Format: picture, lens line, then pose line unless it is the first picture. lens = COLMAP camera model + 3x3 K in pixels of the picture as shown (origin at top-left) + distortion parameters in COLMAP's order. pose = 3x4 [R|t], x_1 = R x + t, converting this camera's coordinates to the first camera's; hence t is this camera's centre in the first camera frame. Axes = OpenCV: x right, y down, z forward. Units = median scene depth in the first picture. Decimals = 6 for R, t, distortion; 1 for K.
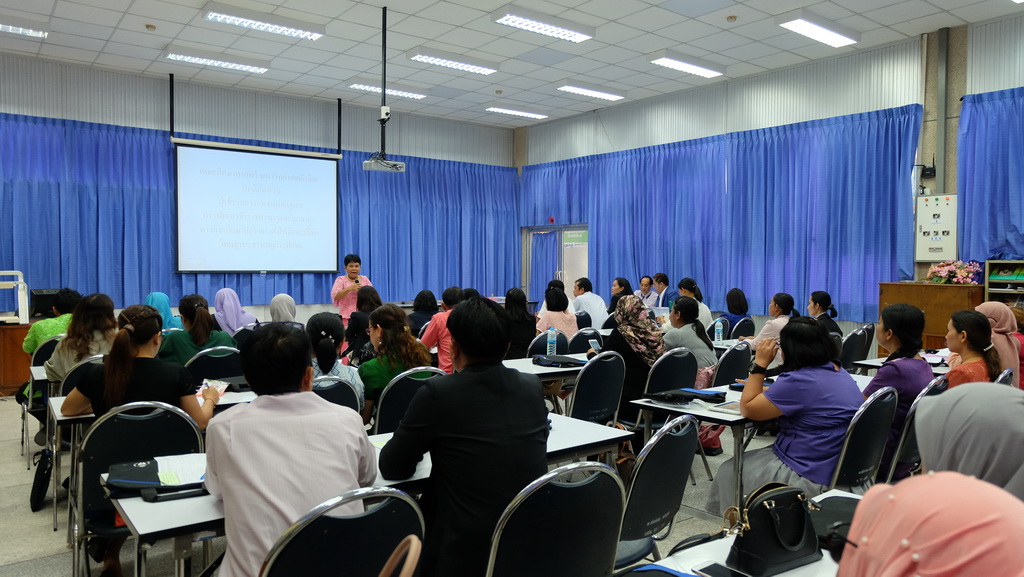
lens RADIAL K [[710.9, 0, 502.1], [0, 710.9, 284.1], [0, 0, 1]] dist [-0.011356, 0.049343]
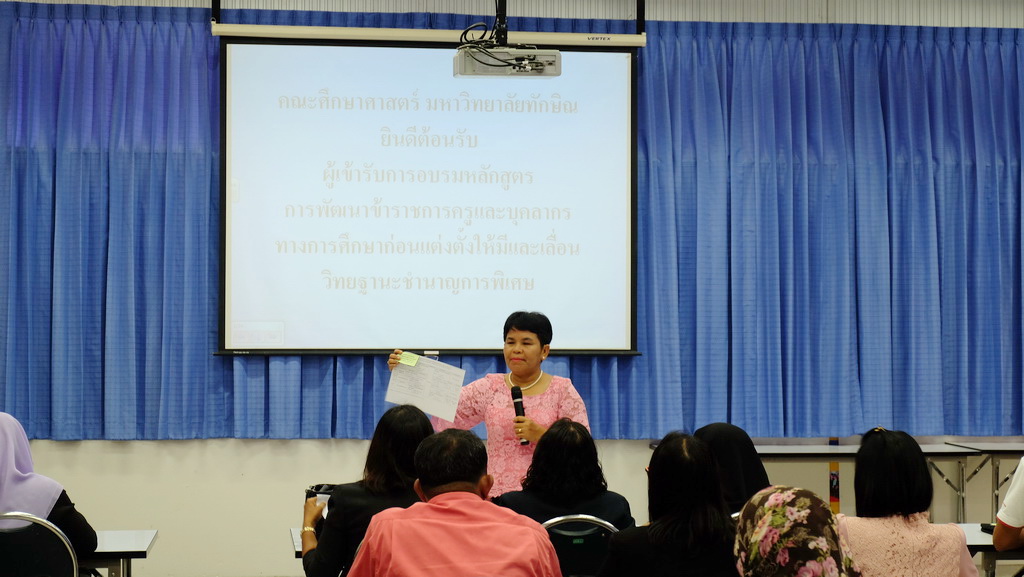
lens RADIAL K [[1816.5, 0, 513.3], [0, 1816.5, 285.6], [0, 0, 1]] dist [-0.017473, 0.000000]
pose [[0.879180, -0.010386, -0.476377, 0.169949], [-0.012991, 0.998868, -0.045754, -0.008997], [0.476313, 0.046415, 0.878050, 0.158563]]
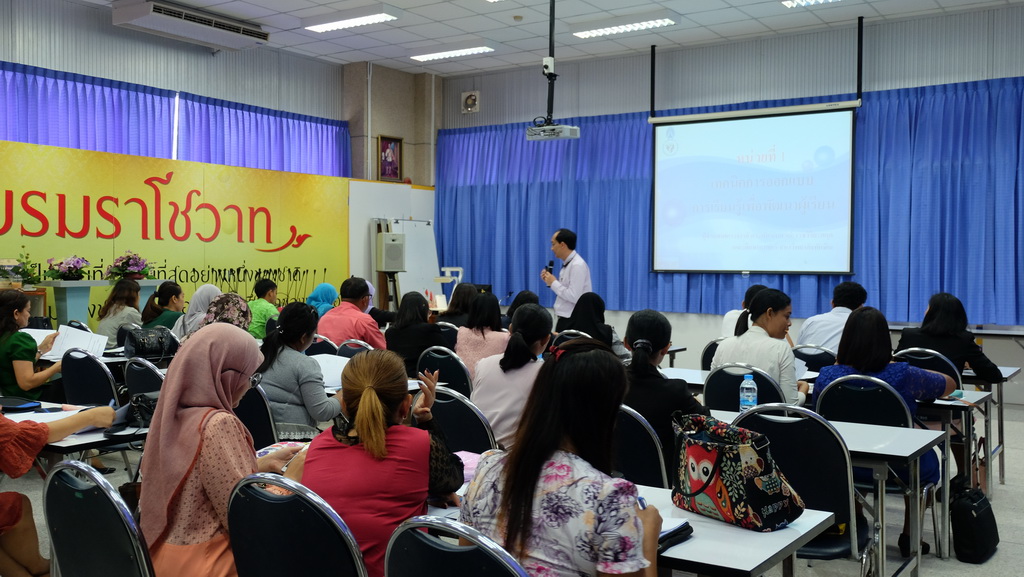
lens RADIAL K [[968.0, 0, 519.7], [0, 968.0, 279.7], [0, 0, 1]] dist [0.013752, 0.000000]
pose [[0.337552, 0.016264, -0.941166, 0.566488], [-0.032859, 0.999445, 0.005486, -0.006878], [0.940733, 0.029074, 0.337899, 0.416658]]
